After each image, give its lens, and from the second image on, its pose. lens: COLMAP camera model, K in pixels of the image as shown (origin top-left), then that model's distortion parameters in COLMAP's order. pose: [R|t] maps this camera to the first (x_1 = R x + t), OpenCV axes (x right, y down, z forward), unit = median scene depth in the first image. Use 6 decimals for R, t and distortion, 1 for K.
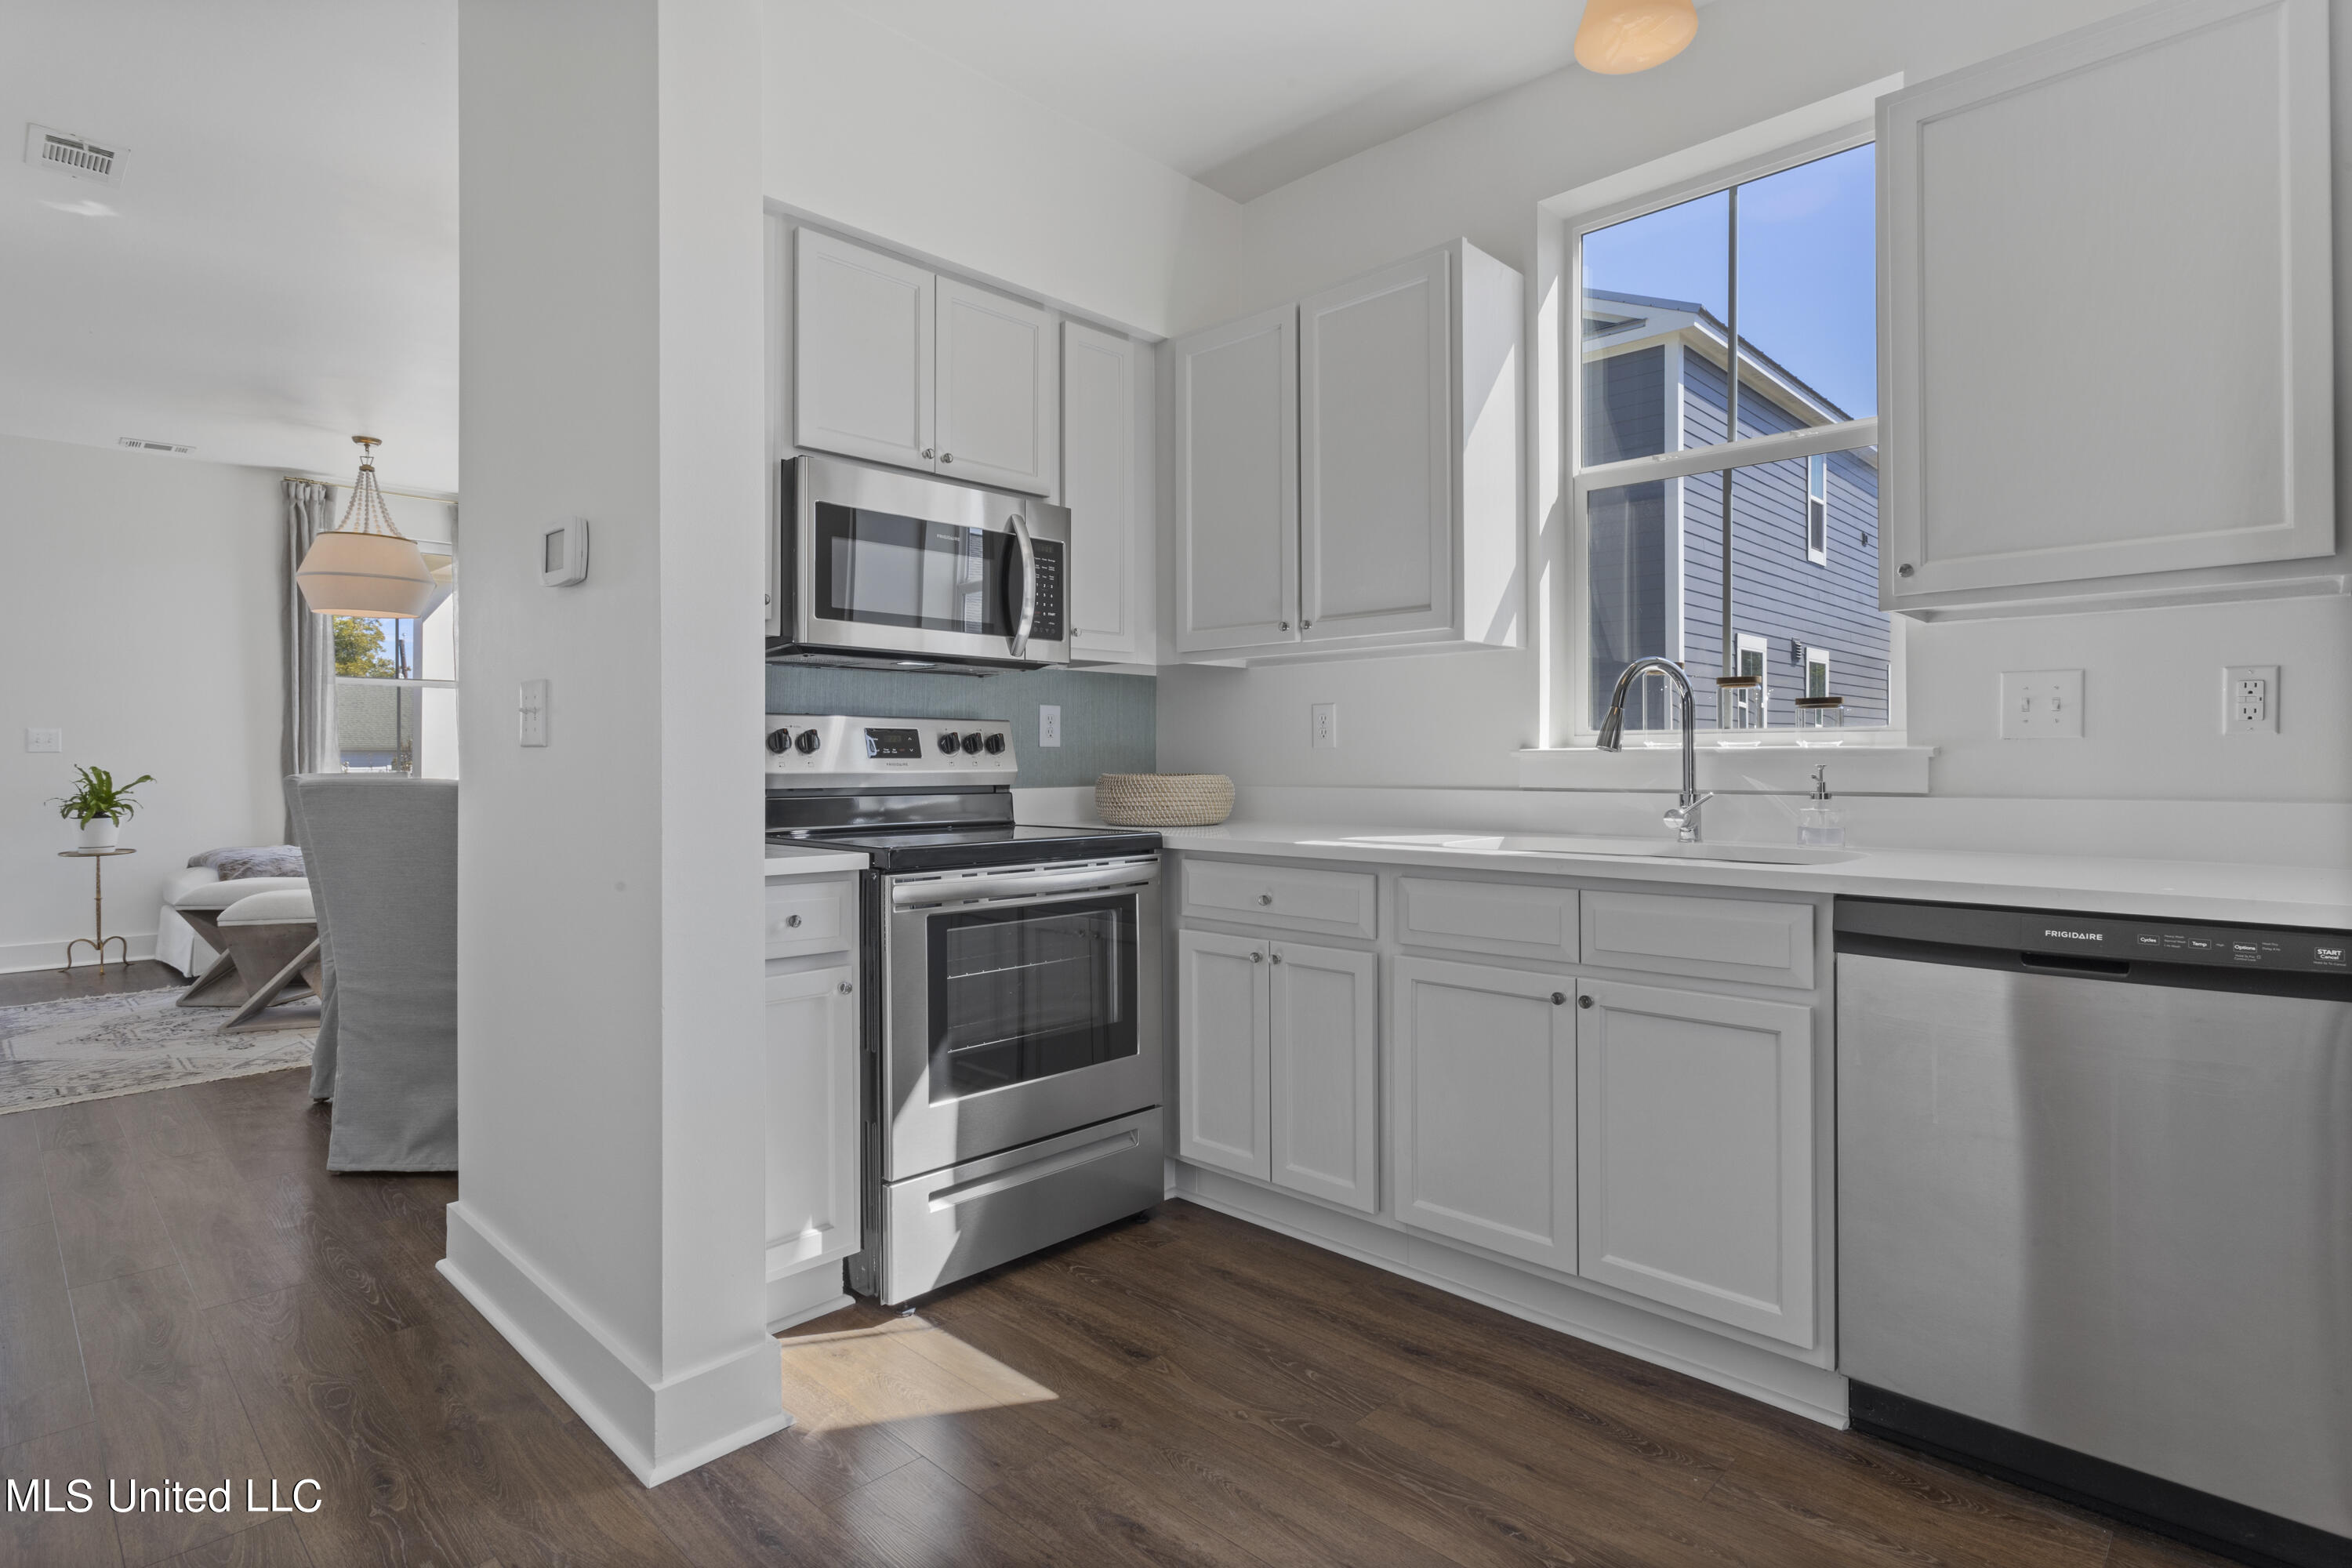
lens RADIAL K [[1206.0, 0, 1167.2], [0, 1206.0, 742.3], [0, 0, 1]] dist [-0.001984, 0.000855]
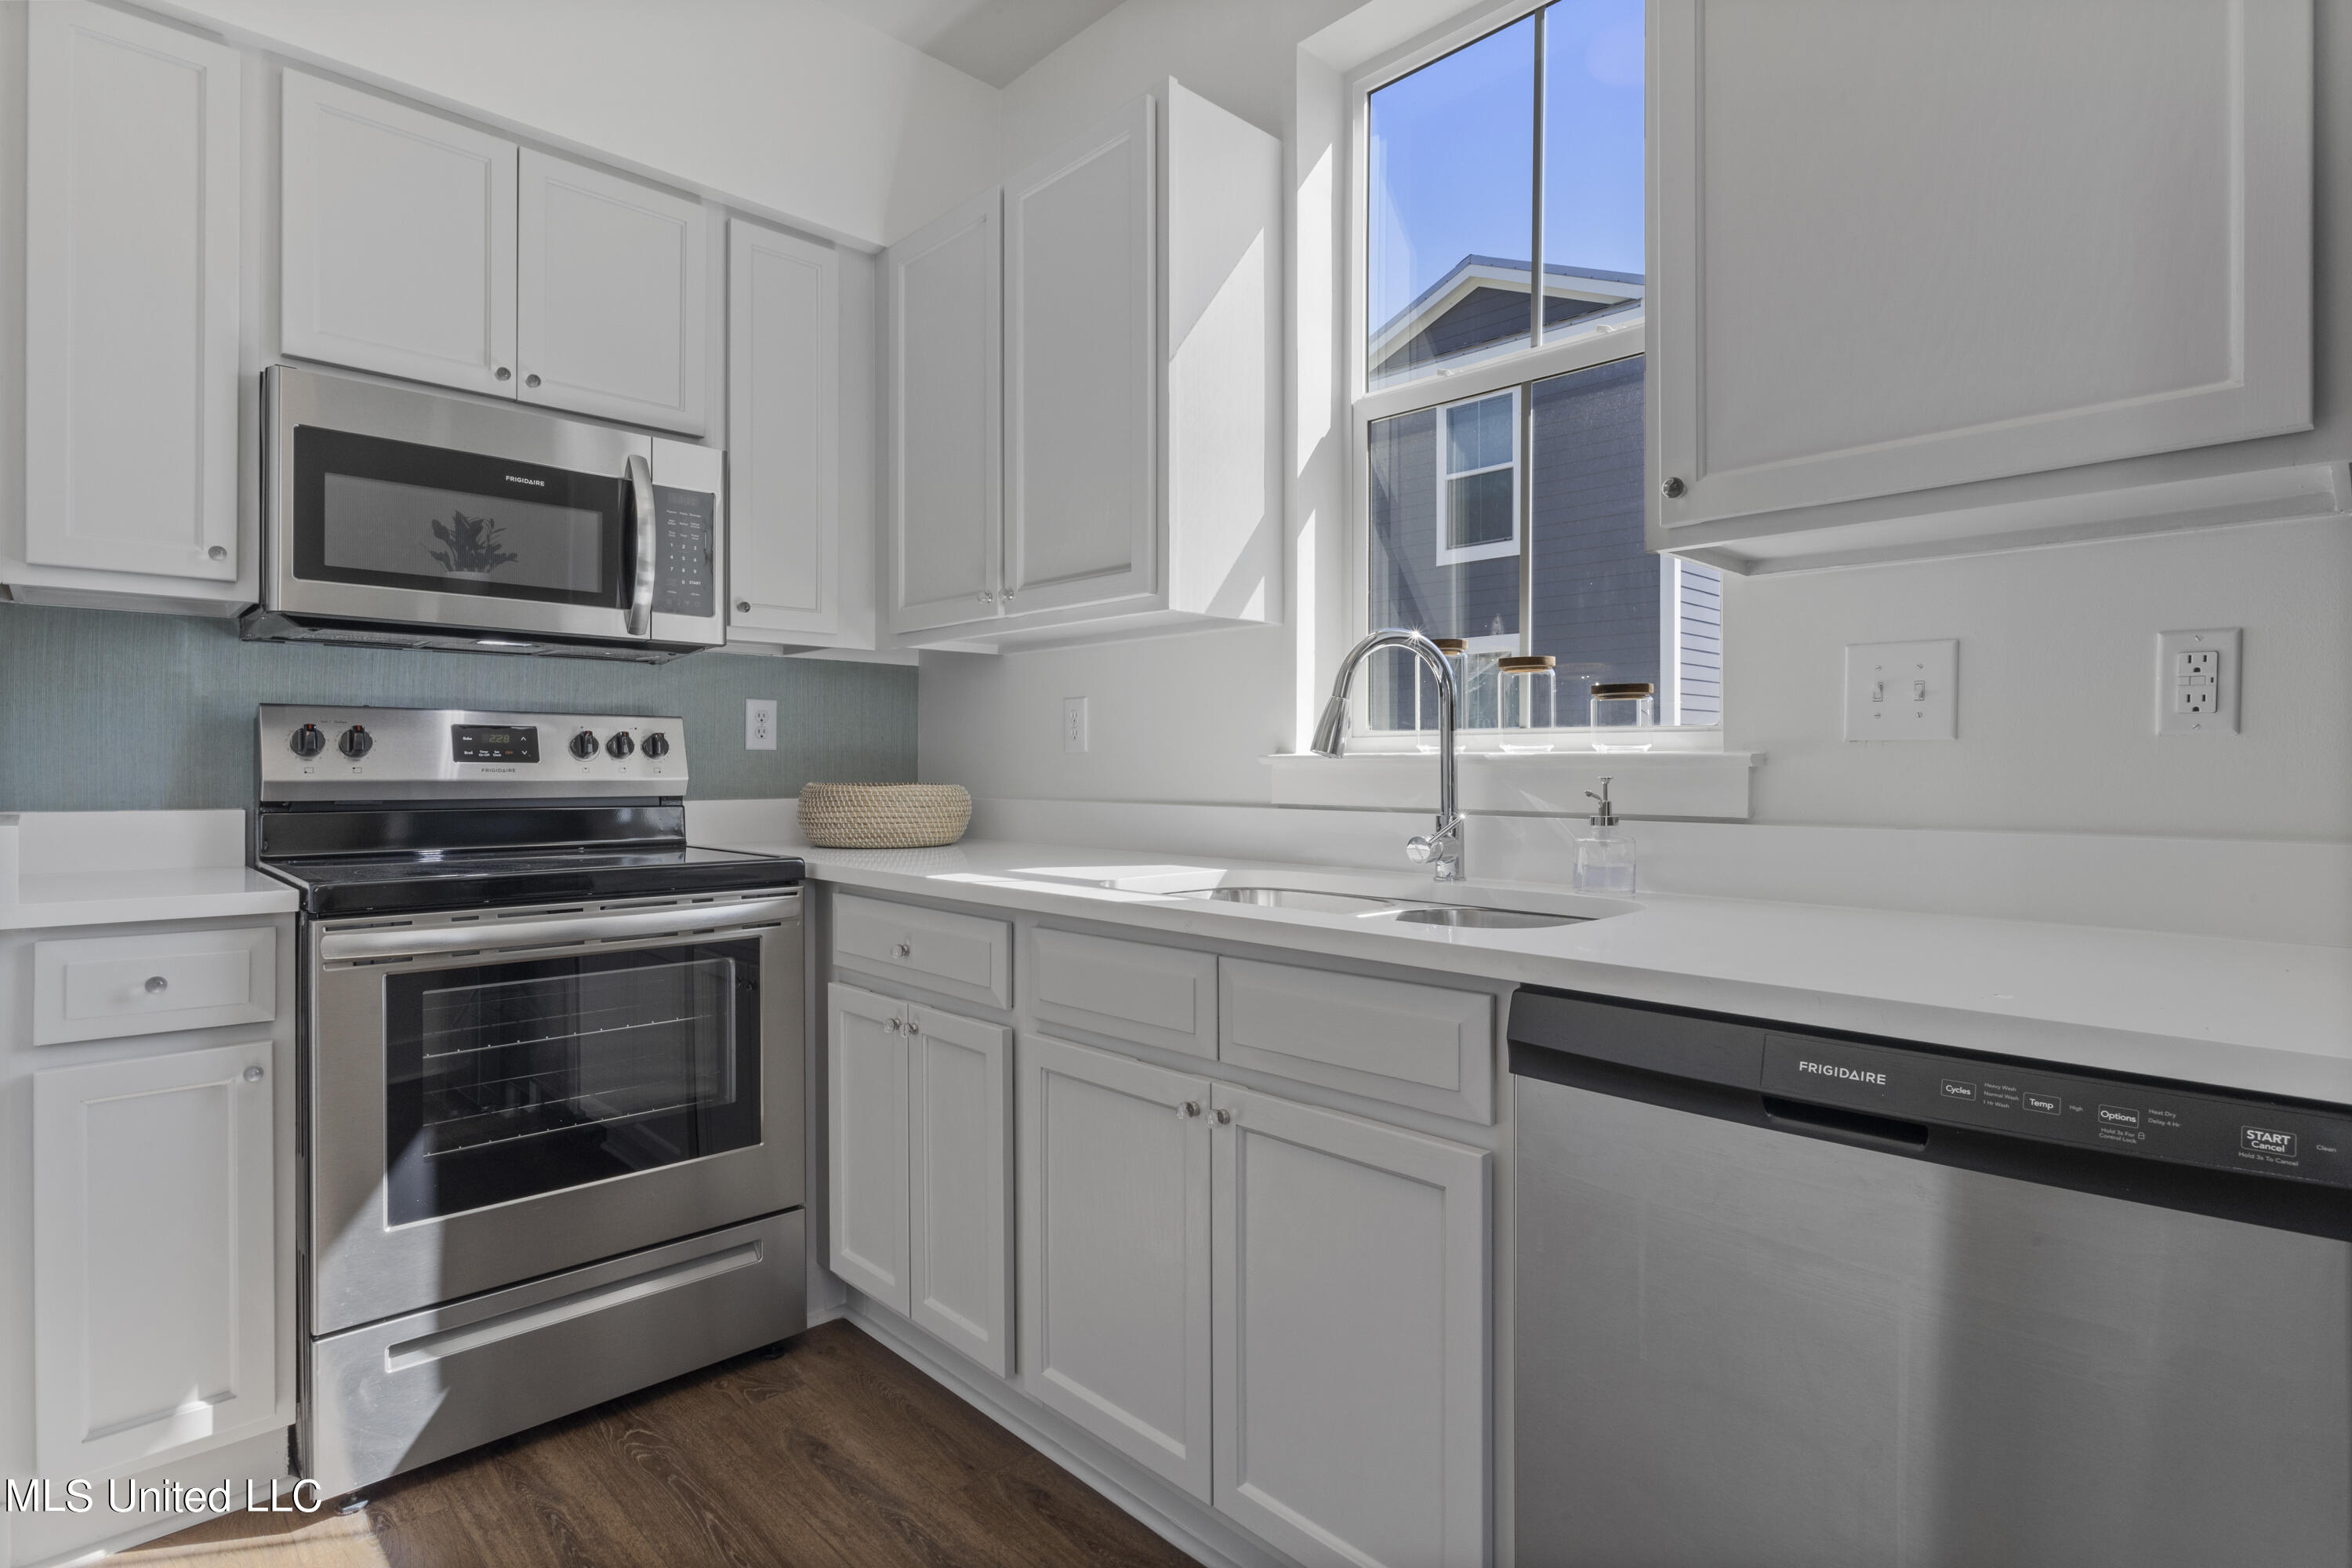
lens RADIAL K [[1189.5, 0, 1170.3], [0, 1189.5, 757.5], [0, 0, 1]] dist [-0.005747, 0.001839]
pose [[0.999409, 0.003919, -0.034162, 0.289934], [-0.003653, 0.999963, 0.007834, 0.002243], [0.034191, -0.007704, 0.999386, 0.268976]]
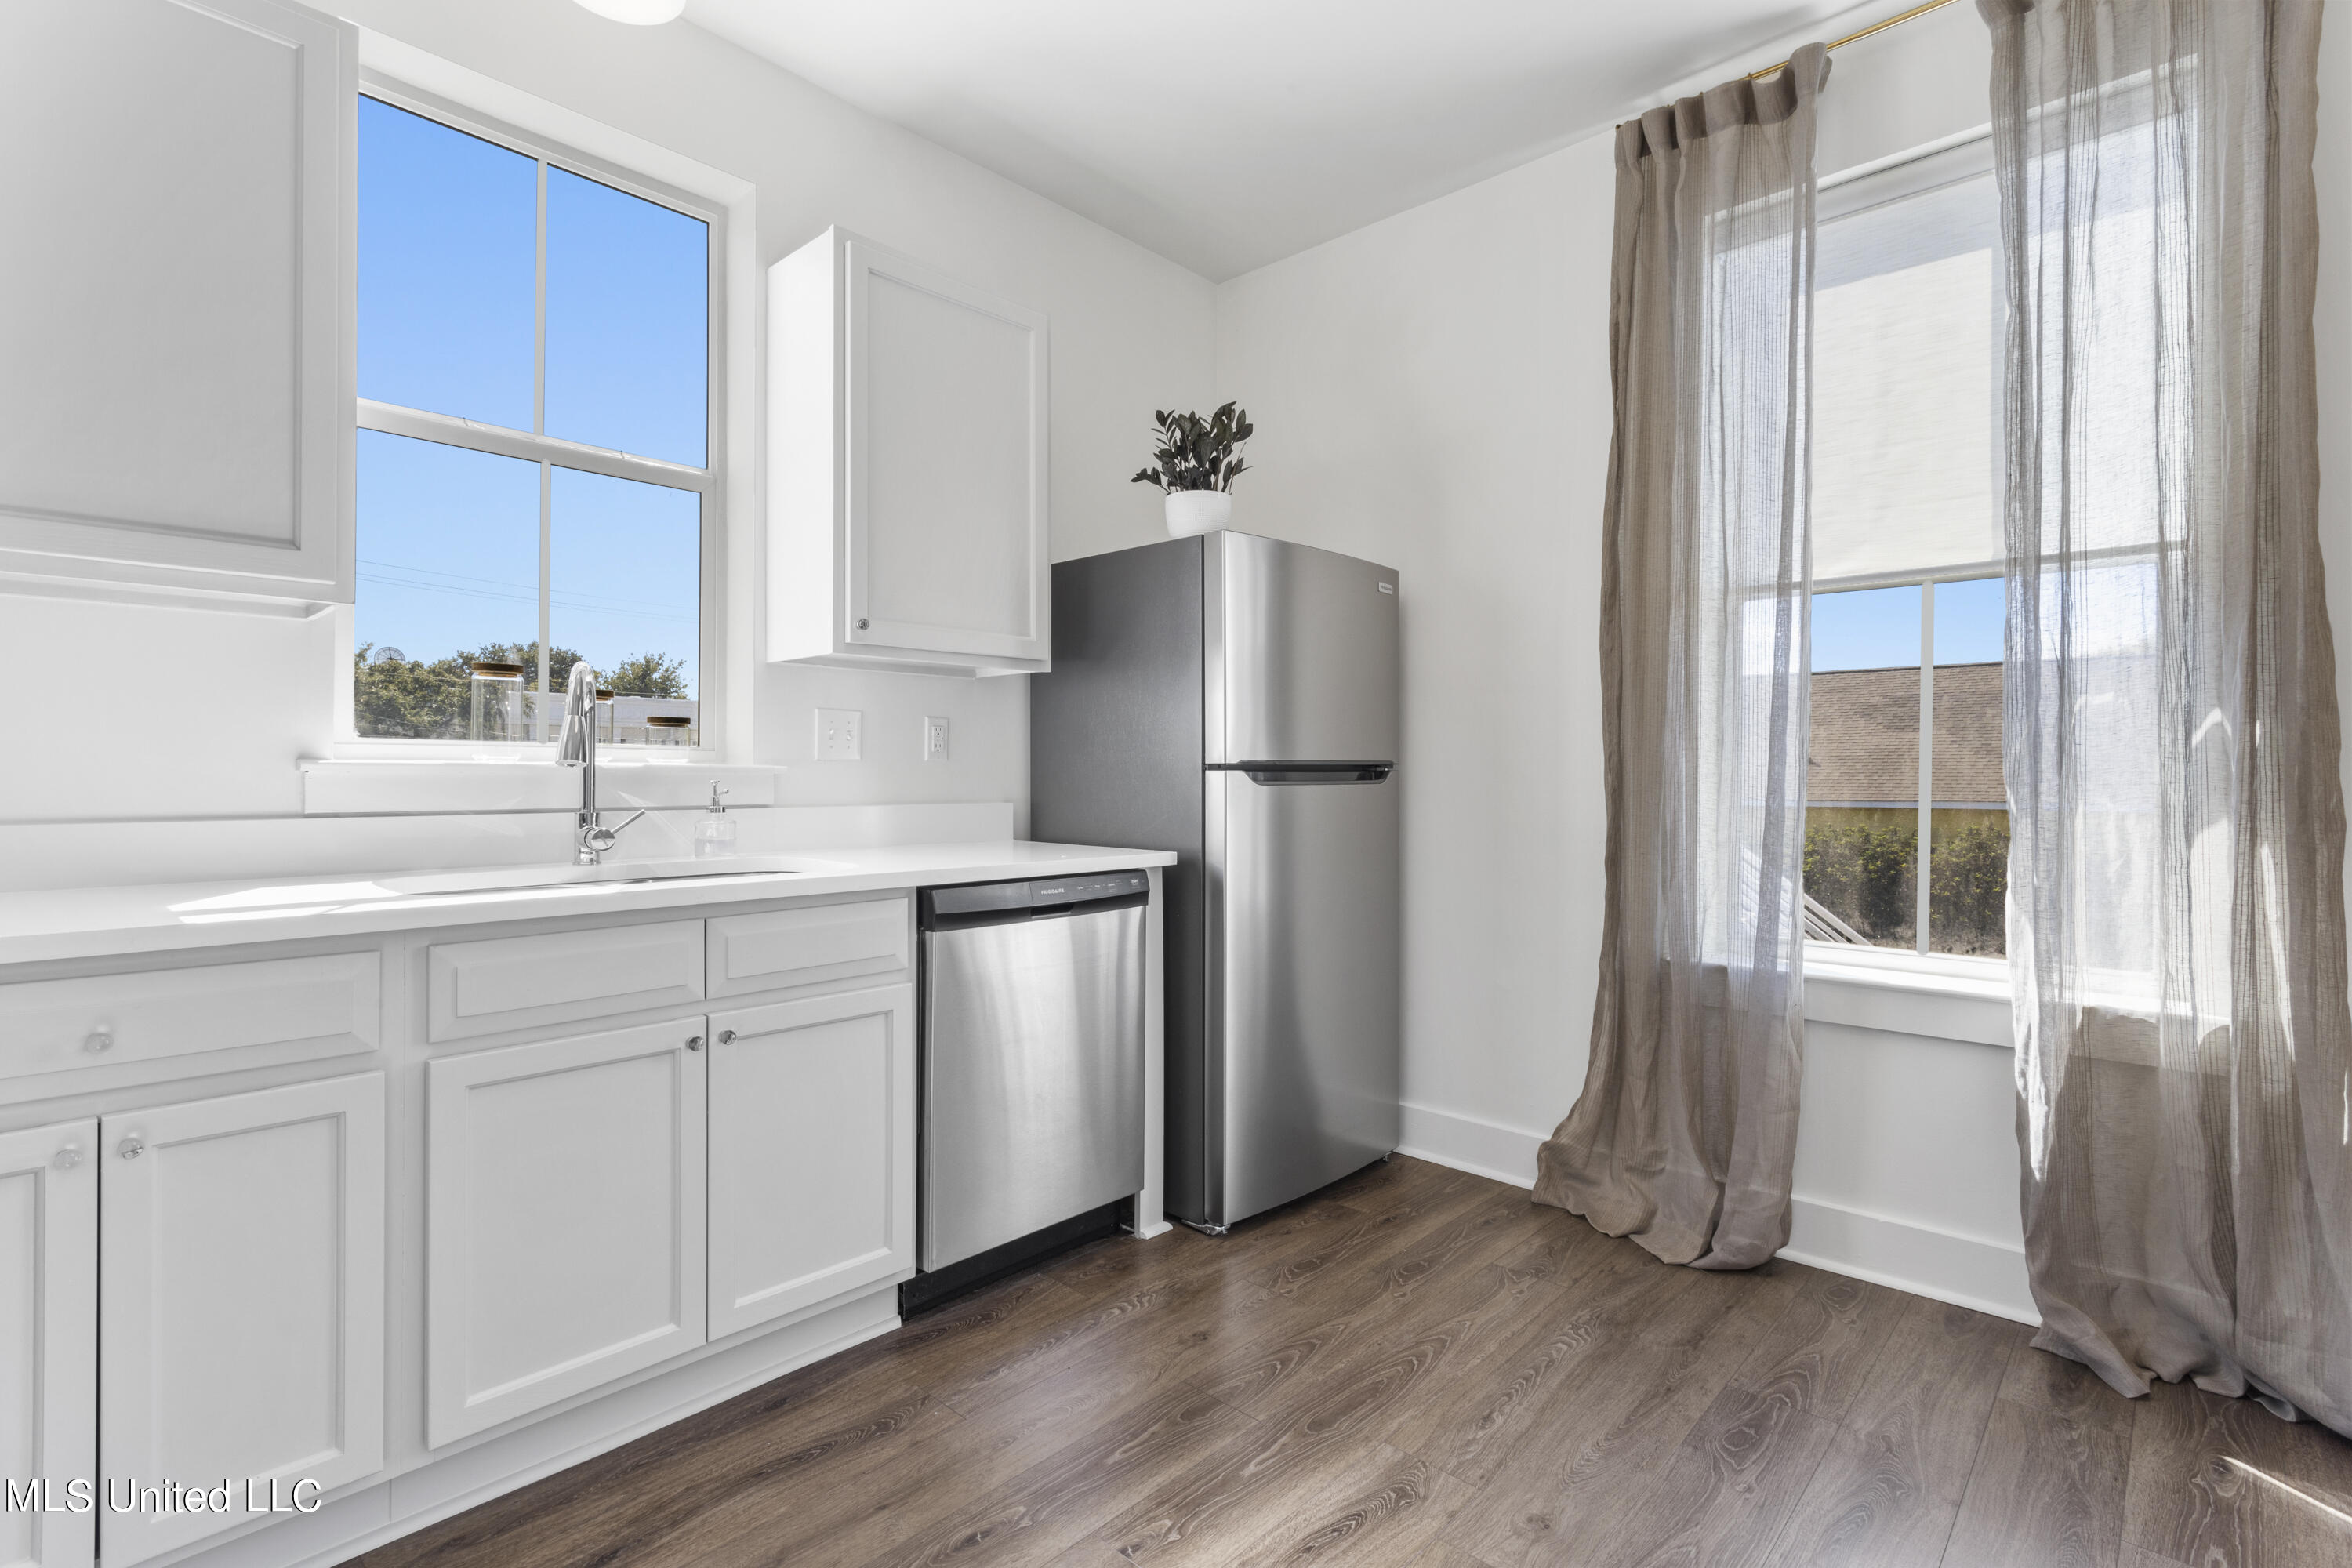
lens RADIAL K [[1112.3, 0, 1183.1], [0, 1112.3, 774.3], [0, 0, 1]] dist [0.003232, -0.000479]
pose [[-0.034852, 0.005338, 0.999378, -0.436476], [-0.014186, 0.999882, -0.005835, 0.012150], [-0.999292, -0.014380, -0.034773, 0.578217]]
